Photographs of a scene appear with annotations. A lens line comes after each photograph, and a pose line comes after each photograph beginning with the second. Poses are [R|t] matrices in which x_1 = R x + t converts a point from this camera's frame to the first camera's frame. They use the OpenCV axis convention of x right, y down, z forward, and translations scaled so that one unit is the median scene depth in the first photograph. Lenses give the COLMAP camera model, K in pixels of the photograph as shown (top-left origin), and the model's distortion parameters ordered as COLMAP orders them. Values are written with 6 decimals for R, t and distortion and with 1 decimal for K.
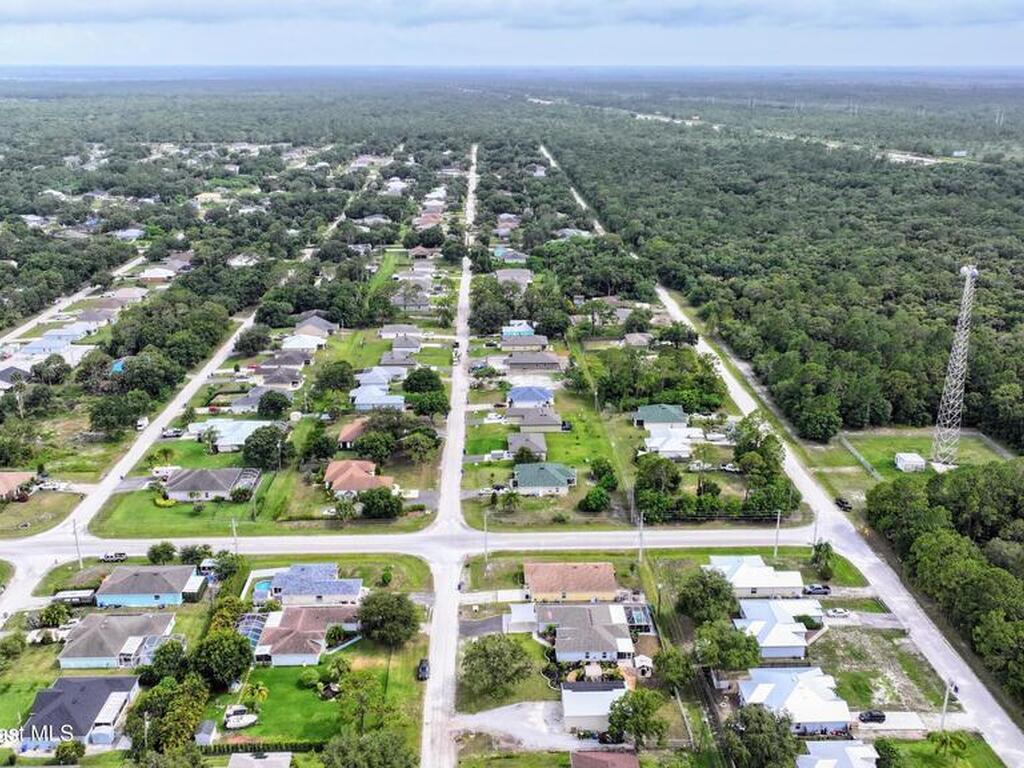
lens RADIAL K [[954.2, 0, 517.3], [0, 954.2, 383.5], [0, 0, 1]] dist [0.012637, -0.016272]
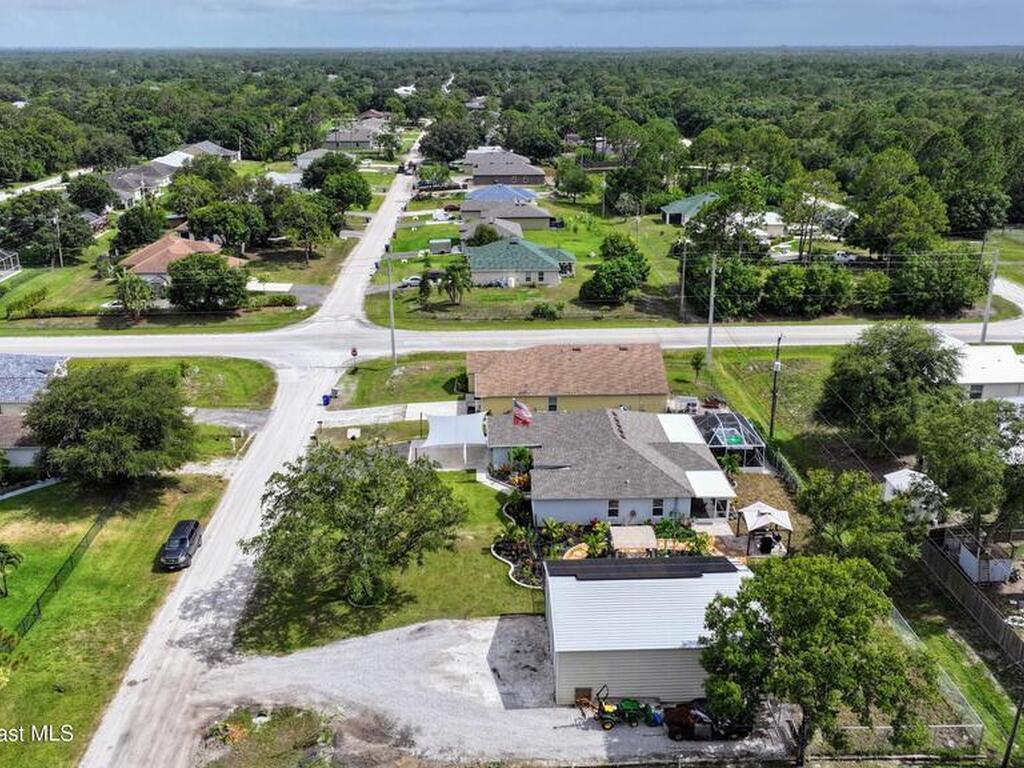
lens RADIAL K [[954.2, 0, 517.3], [0, 954.2, 383.5], [0, 0, 1]] dist [0.012637, -0.016272]
pose [[0.999939, -0.006177, 0.009190, 0.024115], [0.006048, 0.999883, 0.014073, 0.175621], [-0.009276, -0.014016, 0.999859, 0.473528]]
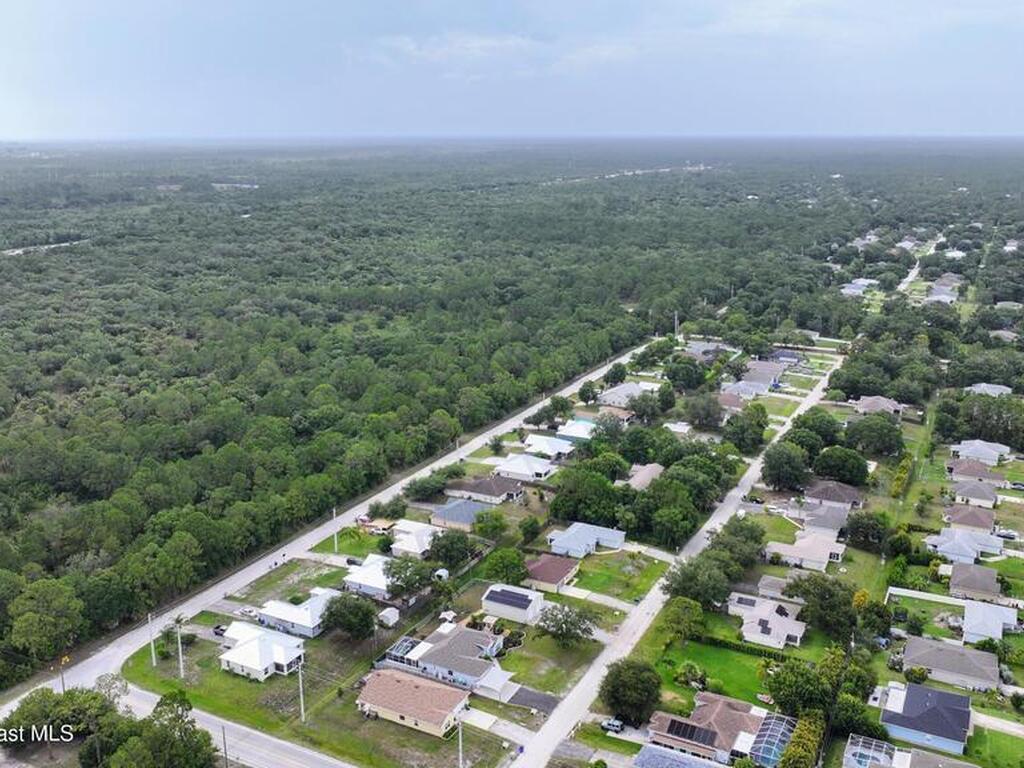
lens RADIAL K [[954.2, 0, 517.3], [0, 954.2, 383.5], [0, 0, 1]] dist [0.012637, -0.016272]
pose [[-0.873418, -0.126094, 0.470363, -0.360142], [0.153920, 0.844893, 0.512312, -0.426011], [-0.462006, 0.519861, -0.718537, 1.263365]]
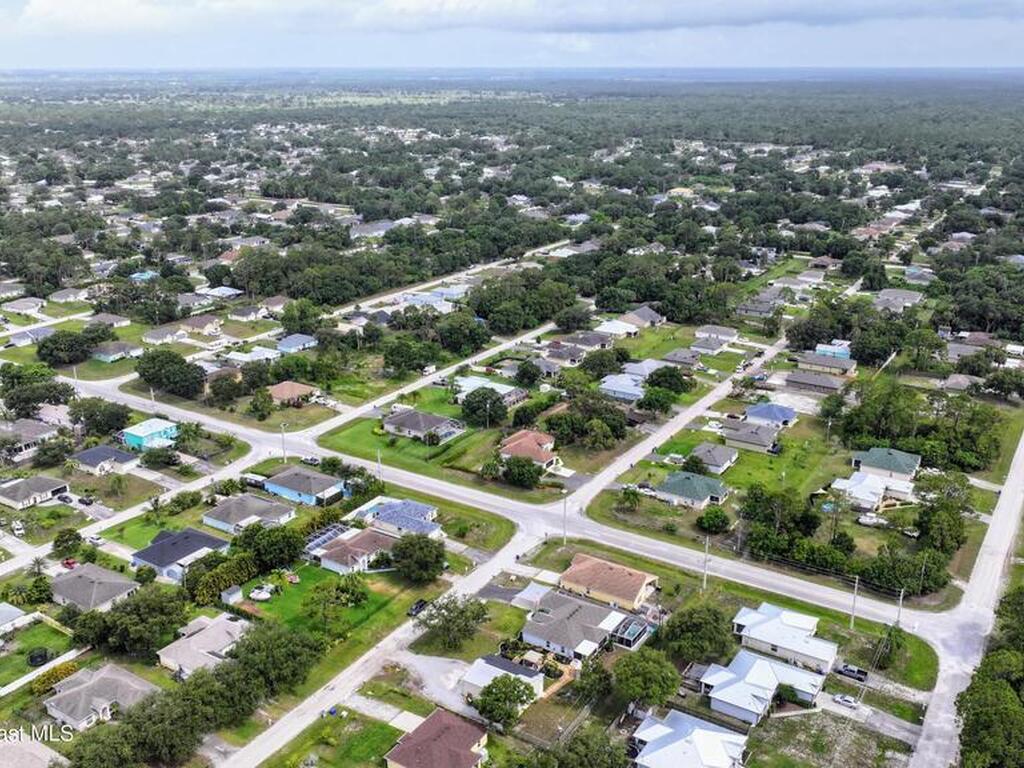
lens RADIAL K [[954.2, 0, 517.3], [0, 954.2, 383.5], [0, 0, 1]] dist [0.012637, -0.016272]
pose [[0.828139, 0.178177, -0.531449, 0.412327], [-0.179147, 0.982538, 0.050252, -0.025961], [0.531123, 0.053592, 0.845598, 0.081604]]
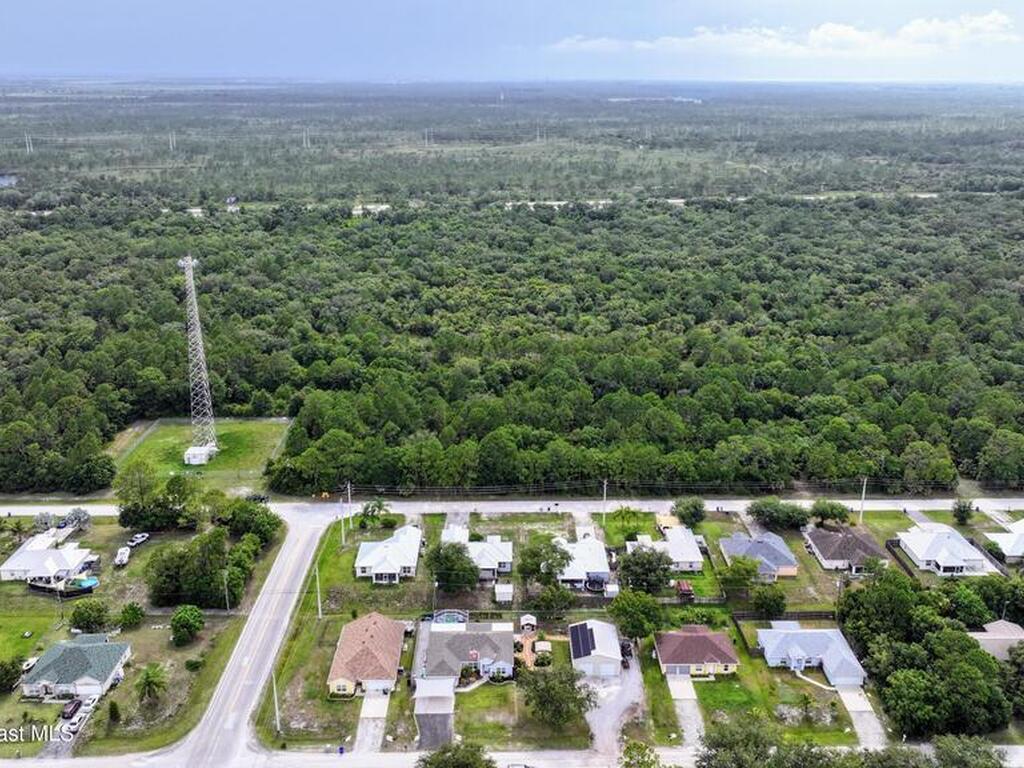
lens RADIAL K [[954.2, 0, 517.3], [0, 954.2, 383.5], [0, 0, 1]] dist [0.012637, -0.016272]
pose [[0.014682, -0.310573, 0.950436, -0.611398], [0.315352, 0.903465, 0.290353, -0.202081], [-0.948861, 0.295459, 0.111205, 0.611657]]
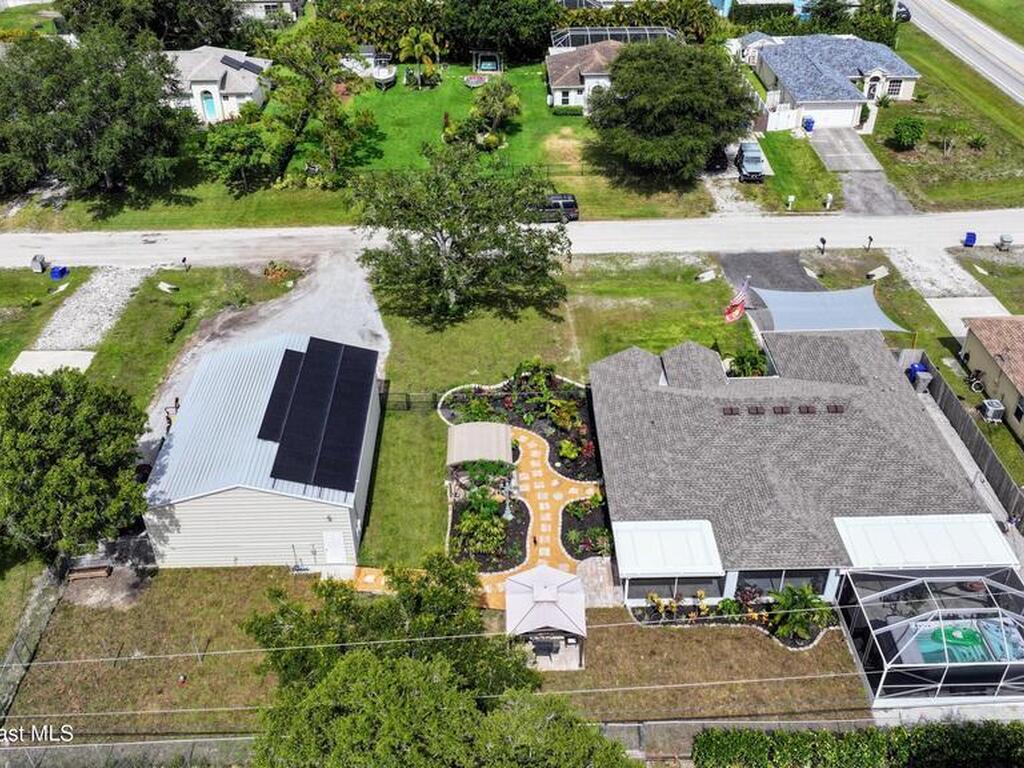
lens RADIAL K [[954.2, 0, 517.3], [0, 954.2, 383.5], [0, 0, 1]] dist [0.012637, -0.016272]
pose [[-0.007036, 0.579627, -0.814852, 0.207486], [-0.310837, 0.773236, 0.552708, 0.104617], [0.950437, 0.257175, 0.174729, 0.711602]]
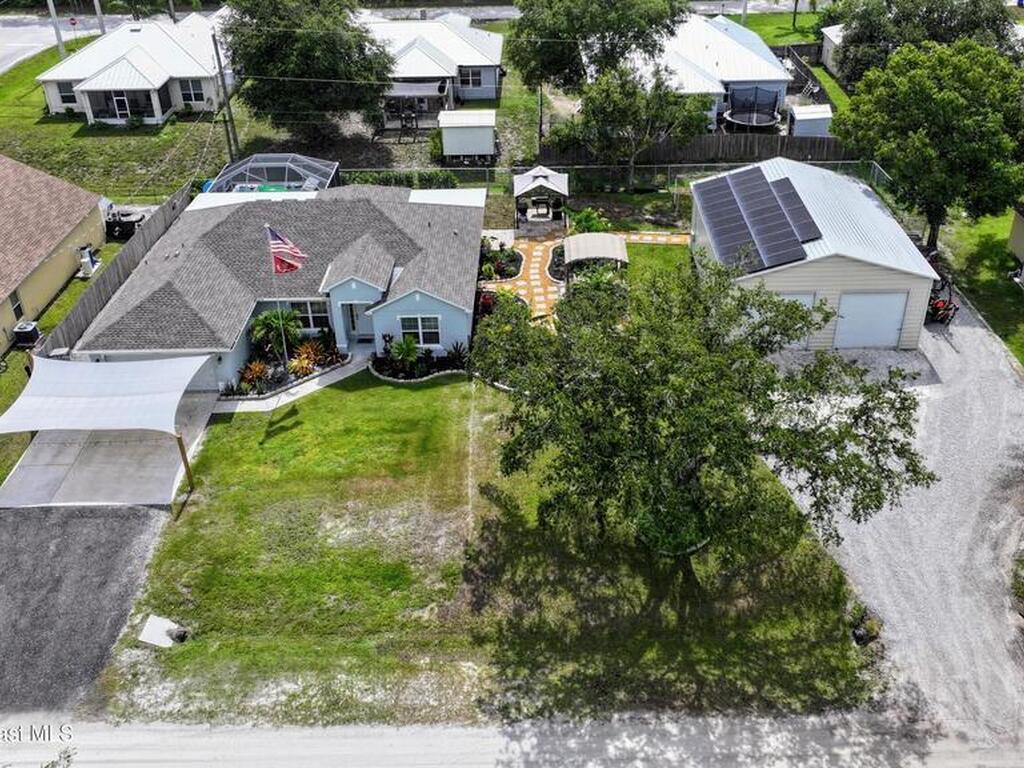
lens RADIAL K [[999.0, 0, 512.0], [0, 999.0, 384.0], [0, 0, 1]] dist [0.003221, 0.000191]
pose [[0.049221, -0.535725, 0.842957, -0.131528], [0.343934, 0.801454, 0.489266, 0.137664], [-0.937703, 0.265839, 0.223702, 0.718242]]
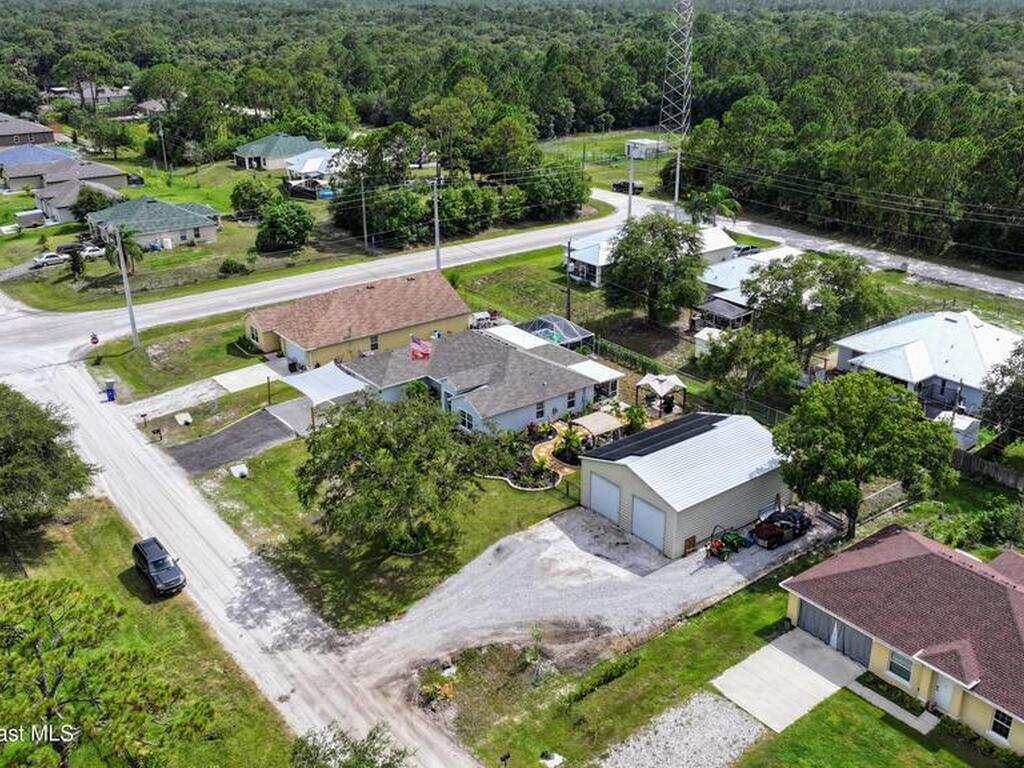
lens RADIAL K [[954.2, 0, 517.3], [0, 954.2, 383.5], [0, 0, 1]] dist [0.012637, -0.016272]
pose [[0.811133, -0.226540, 0.539205, -0.121168], [0.188378, 0.974002, 0.125835, 0.167761], [-0.553694, -0.000495, 0.832720, 0.503422]]
